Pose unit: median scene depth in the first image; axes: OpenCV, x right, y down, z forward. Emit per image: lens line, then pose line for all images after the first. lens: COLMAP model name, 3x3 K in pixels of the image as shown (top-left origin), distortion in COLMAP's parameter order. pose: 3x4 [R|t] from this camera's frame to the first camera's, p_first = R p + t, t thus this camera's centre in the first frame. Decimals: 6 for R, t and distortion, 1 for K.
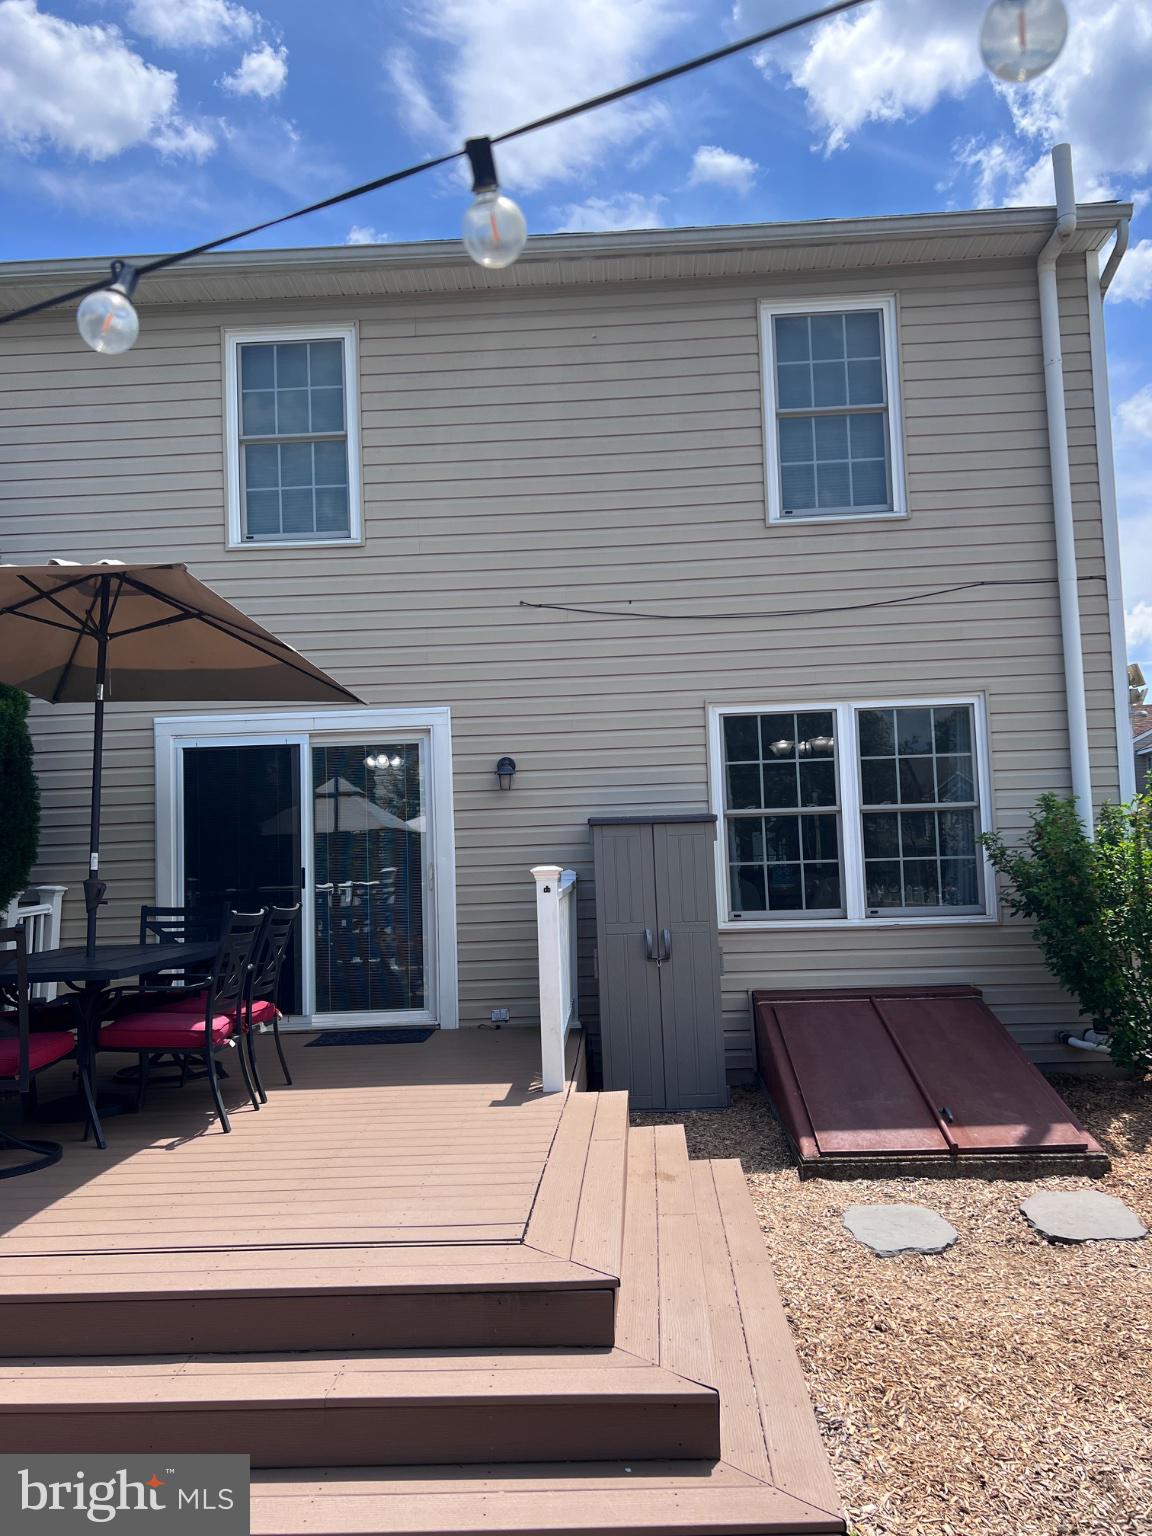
lens RADIAL K [[1118.9, 0, 574.3], [0, 1118.9, 783.9], [0, 0, 1]] dist [0.045936, -0.010912]
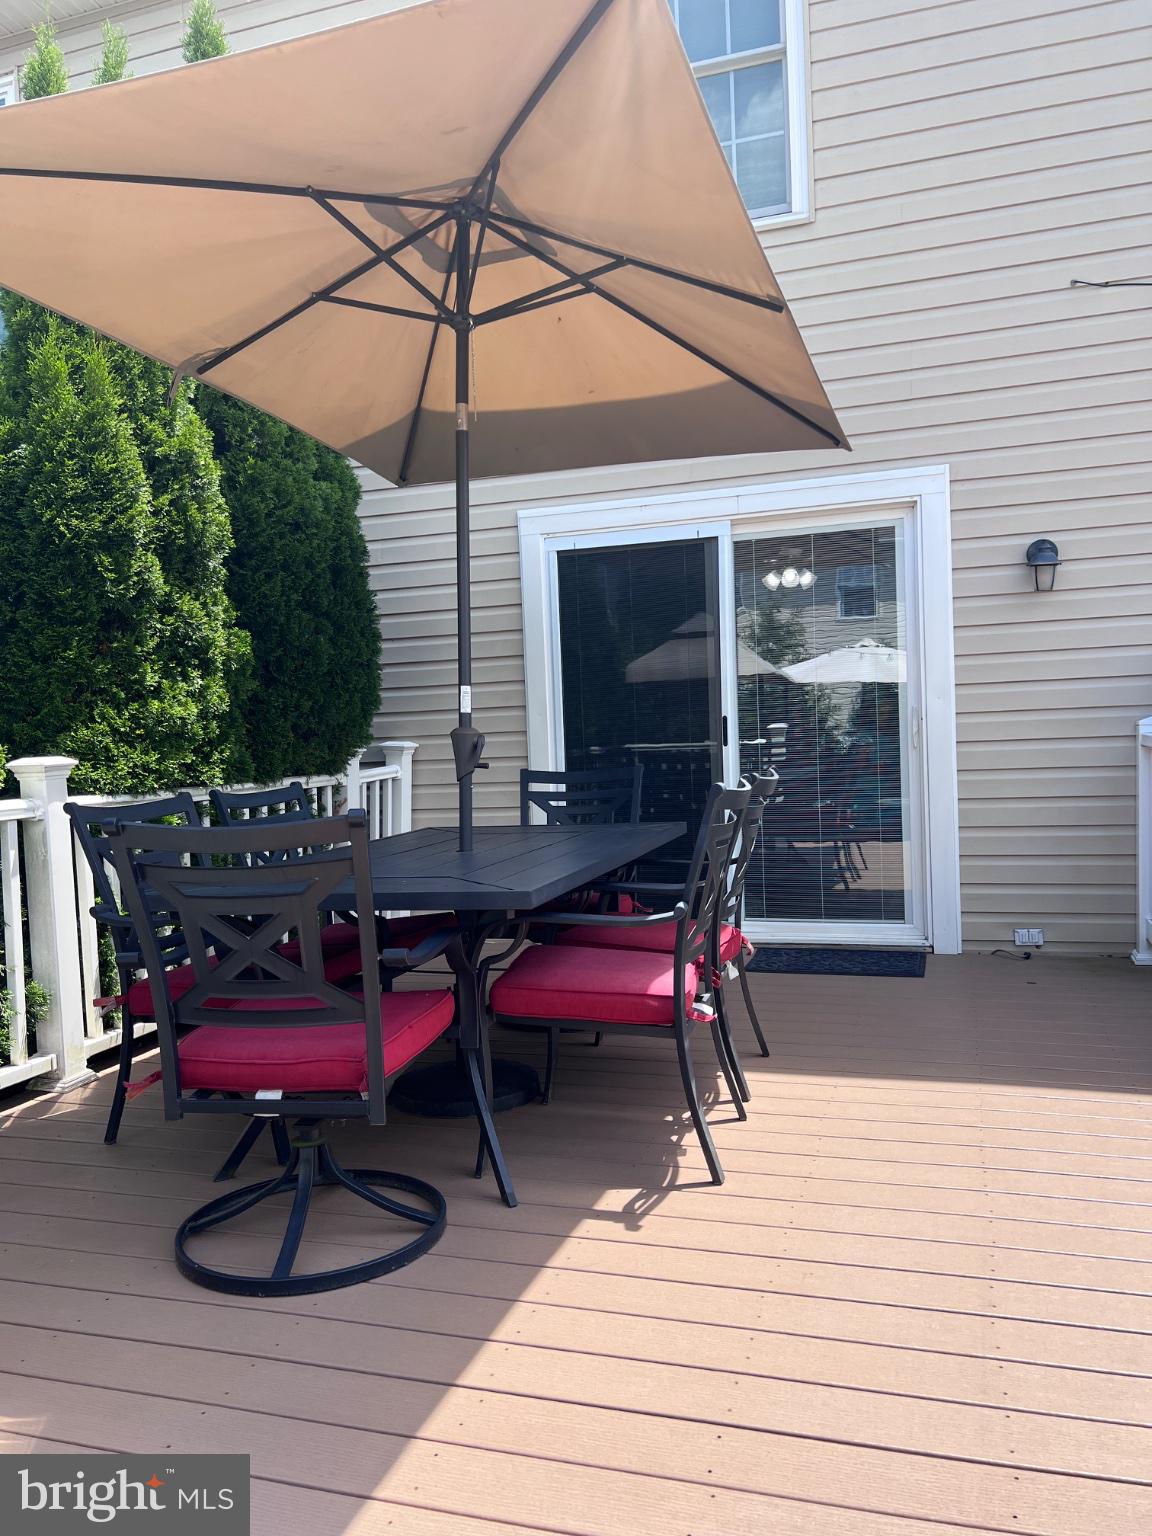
lens RADIAL K [[1152.5, 0, 578.0], [0, 1152.5, 772.9], [0, 0, 1]] dist [0.055734, -0.066190]
pose [[0.963591, 0.005087, -0.267333, -0.138047], [0.027370, 0.992690, 0.117545, 0.023001], [0.265977, -0.120582, 0.956408, 0.284962]]
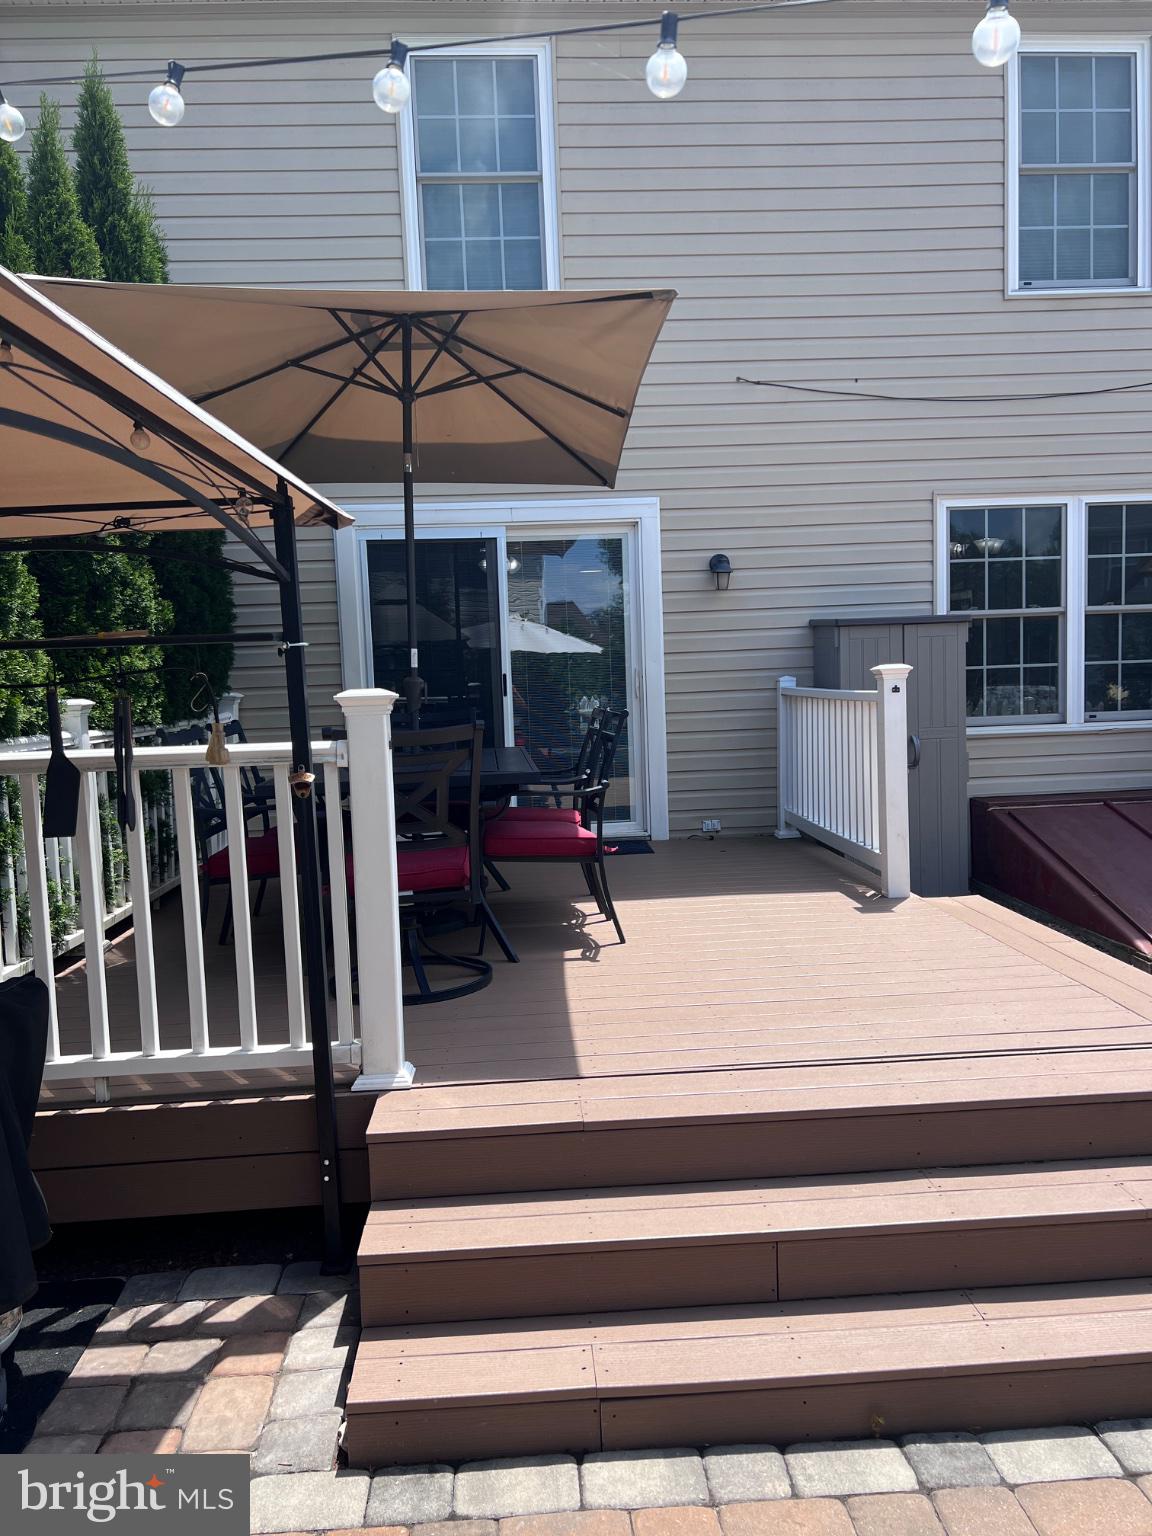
lens RADIAL K [[1152.5, 0, 581.0], [0, 1152.5, 770.6], [0, 0, 1]] dist [0.055734, -0.066190]
pose [[0.995017, -0.010216, 0.099182, -0.272992], [-0.004920, 0.988494, 0.151177, 0.009693], [-0.099585, -0.150912, 0.983518, 0.040056]]
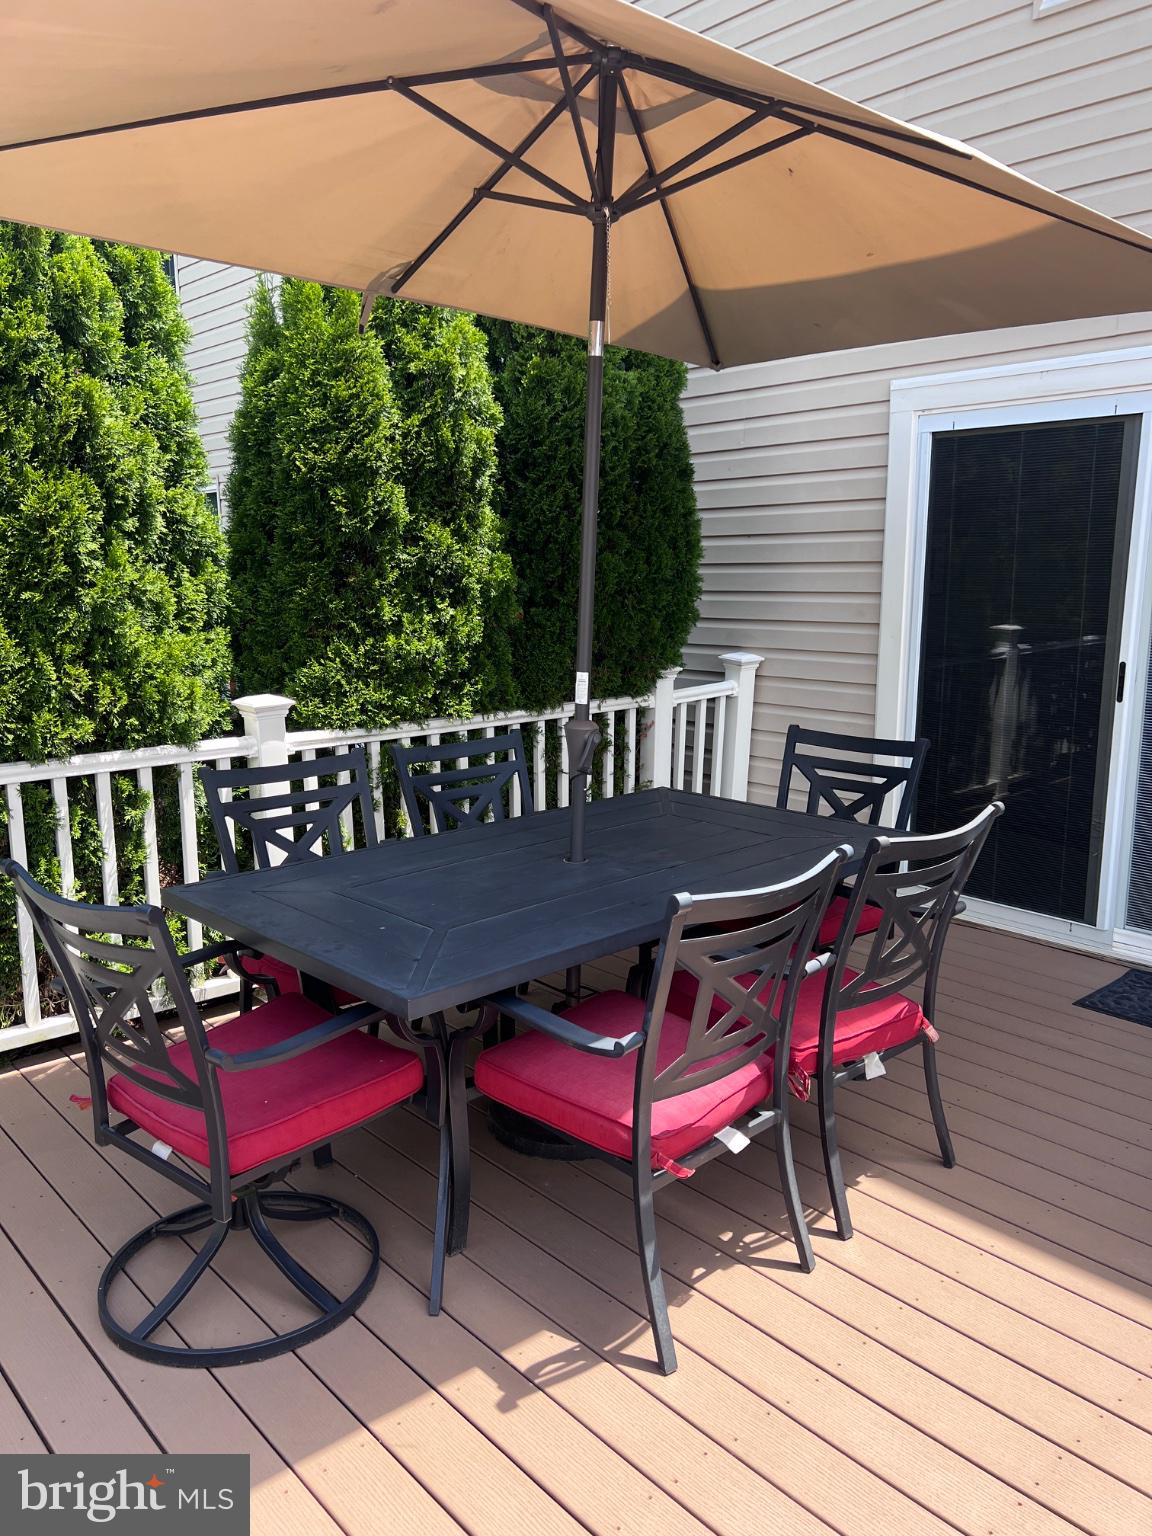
lens RADIAL K [[1152.5, 0, 574.6], [0, 1152.5, 781.0], [0, 0, 1]] dist [0.055734, -0.066190]
pose [[0.693058, 0.168375, -0.700943, -0.029095], [0.038150, 0.962411, 0.268904, -0.027767], [0.719872, -0.213107, 0.660583, 0.447657]]
